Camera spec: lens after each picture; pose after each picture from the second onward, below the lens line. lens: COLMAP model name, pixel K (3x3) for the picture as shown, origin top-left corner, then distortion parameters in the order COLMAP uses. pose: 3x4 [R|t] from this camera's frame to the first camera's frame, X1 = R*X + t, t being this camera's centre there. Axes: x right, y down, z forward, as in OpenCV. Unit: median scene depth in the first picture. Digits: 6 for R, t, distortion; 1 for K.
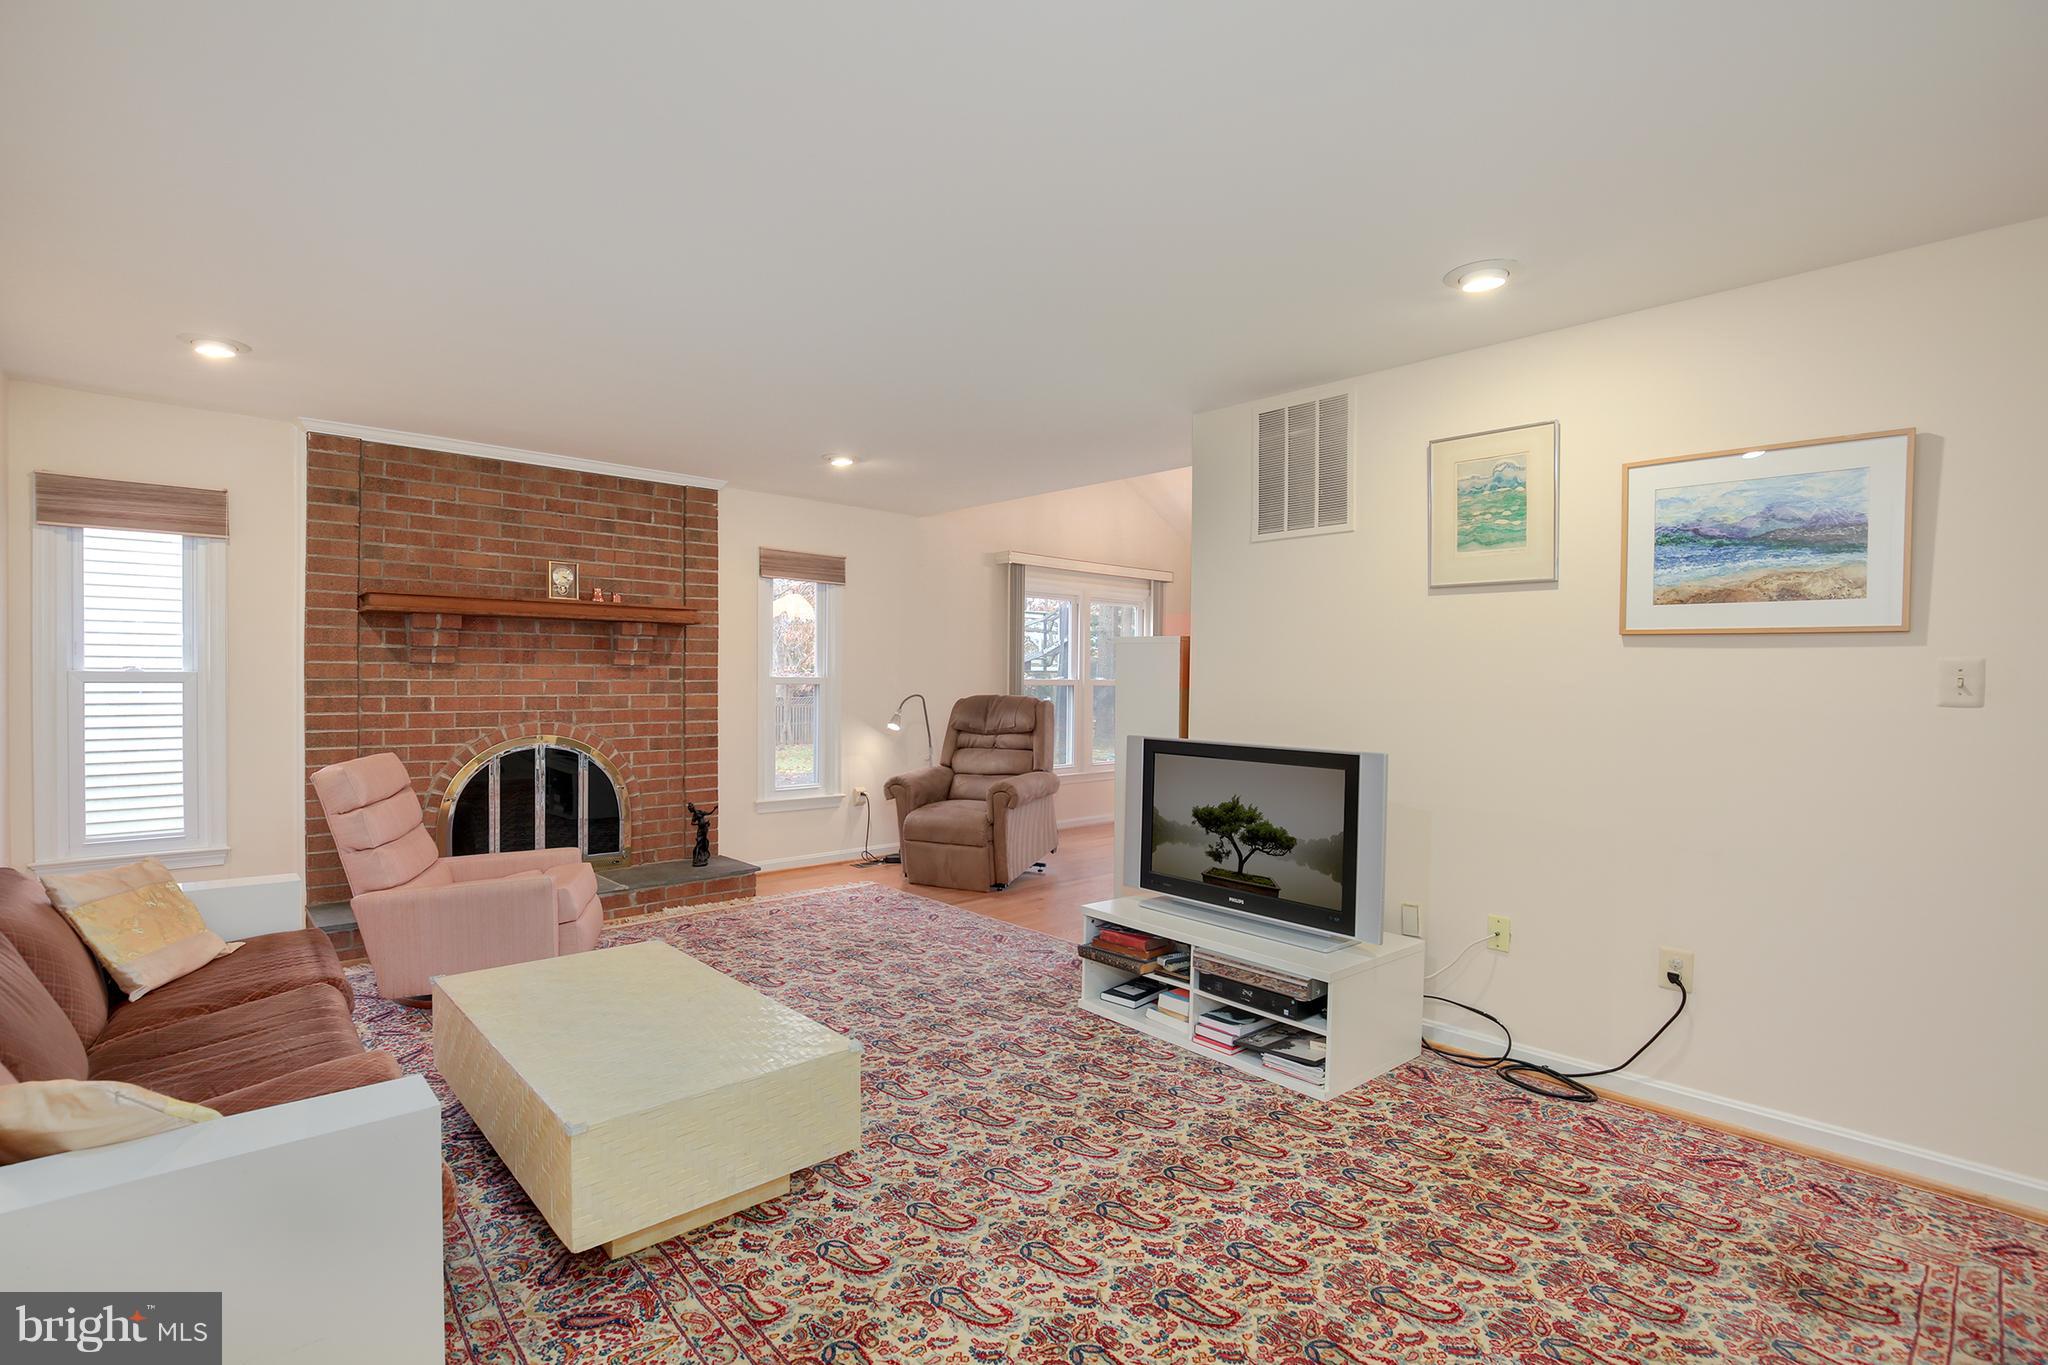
lens RADIAL K [[949.9, 0, 1008.5], [0, 949.9, 693.4], [0, 0, 1]] dist [-0.027082, 0.002837]
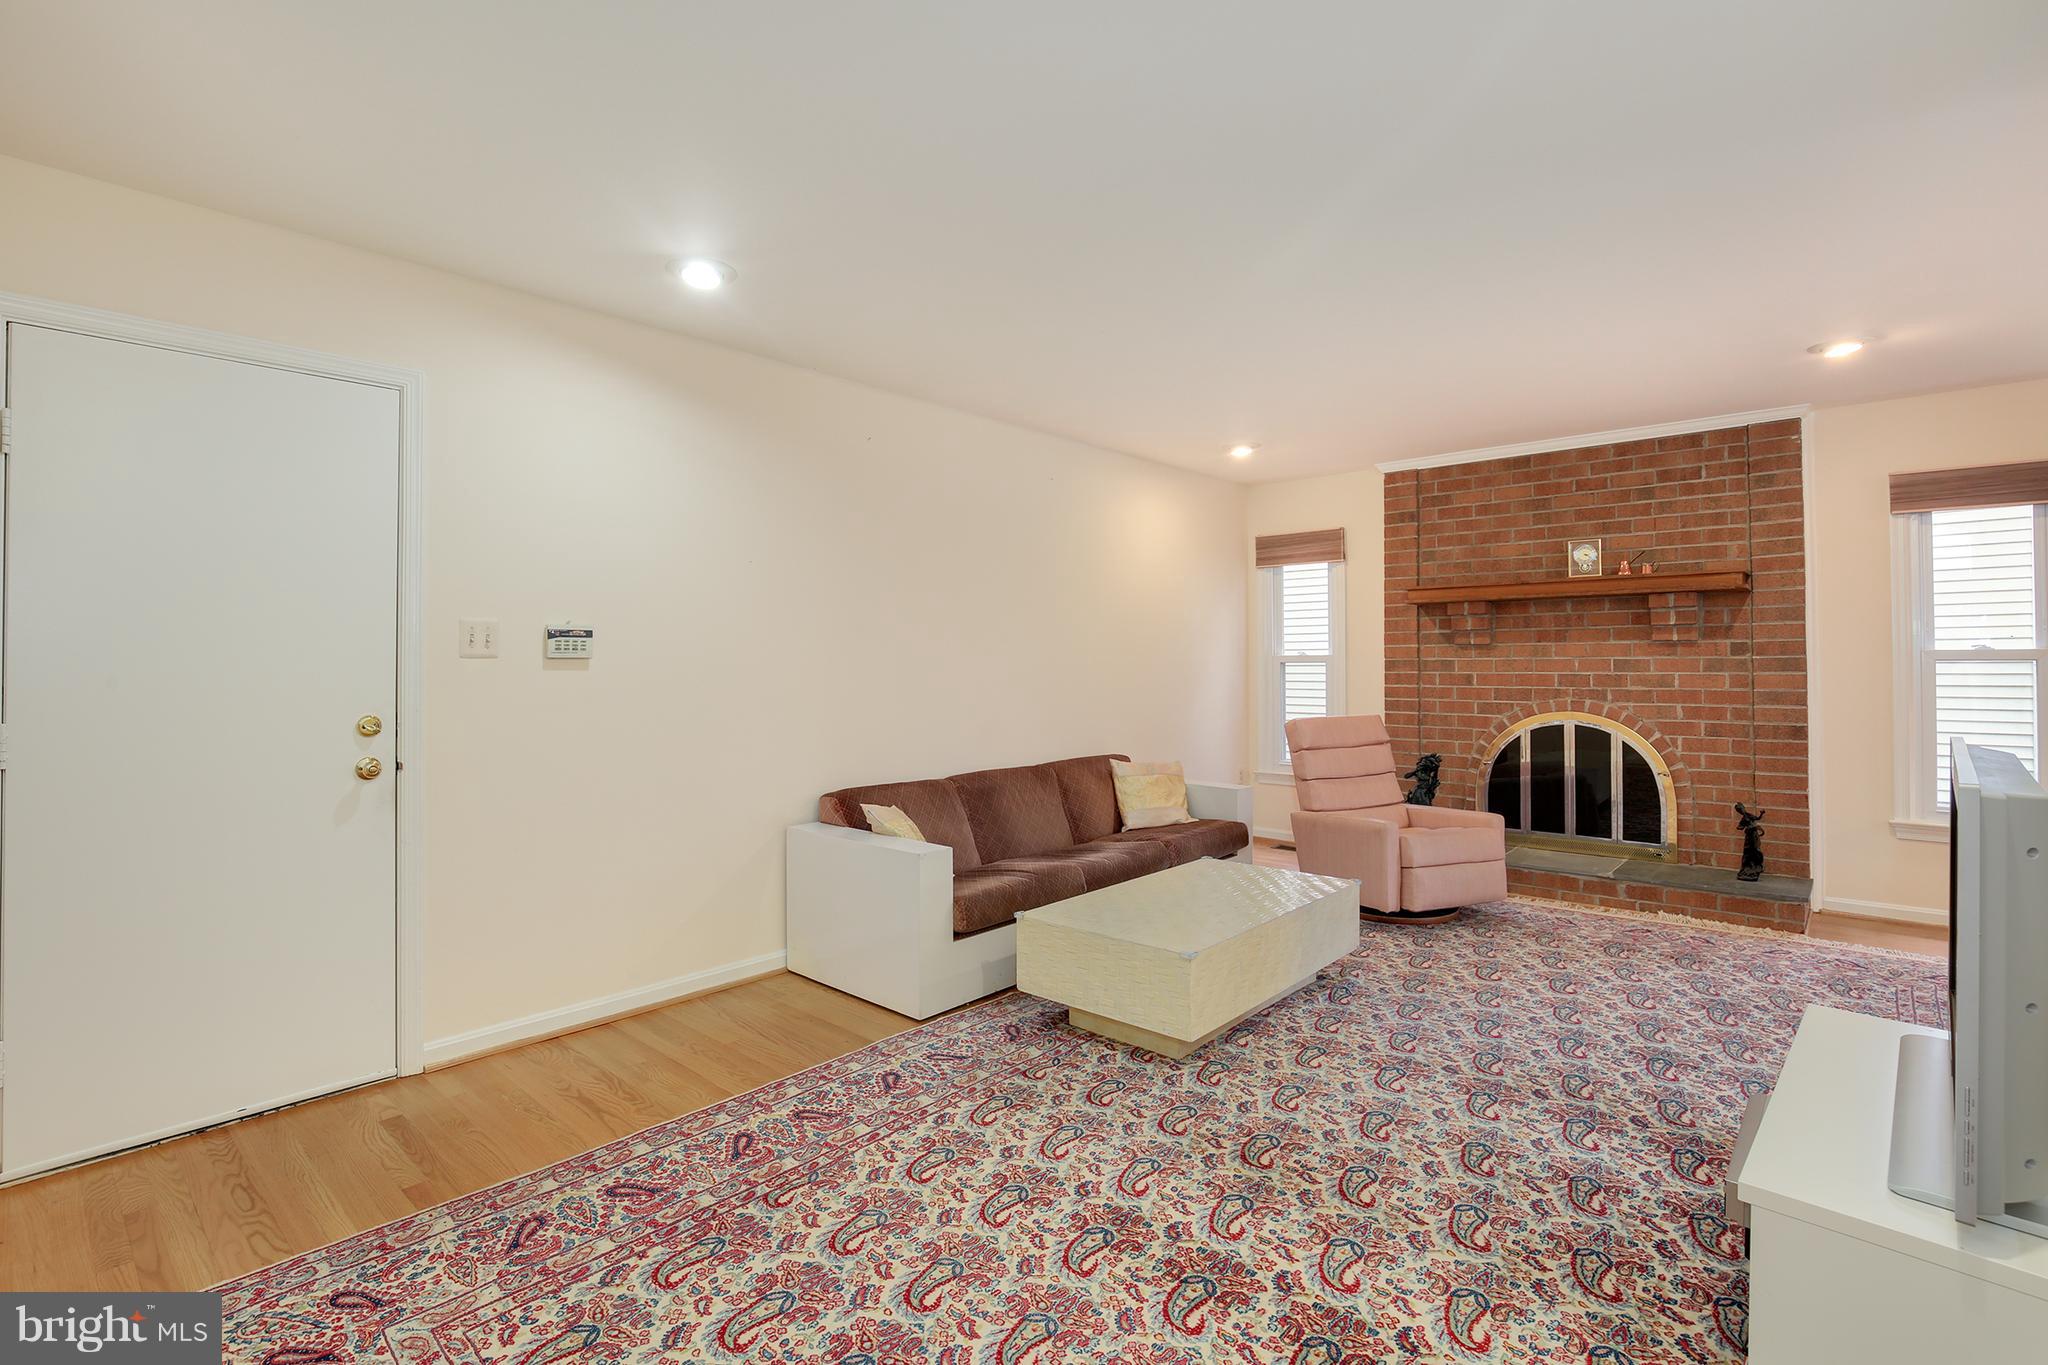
lens RADIAL K [[949.9, 0, 1017.3], [0, 949.9, 648.2], [0, 0, 1]] dist [-0.027082, 0.002837]
pose [[0.092446, -0.026389, -0.995368, 0.494280], [-0.013562, 0.999523, -0.027759, 0.012643], [0.995625, 0.016065, 0.092044, 0.329642]]
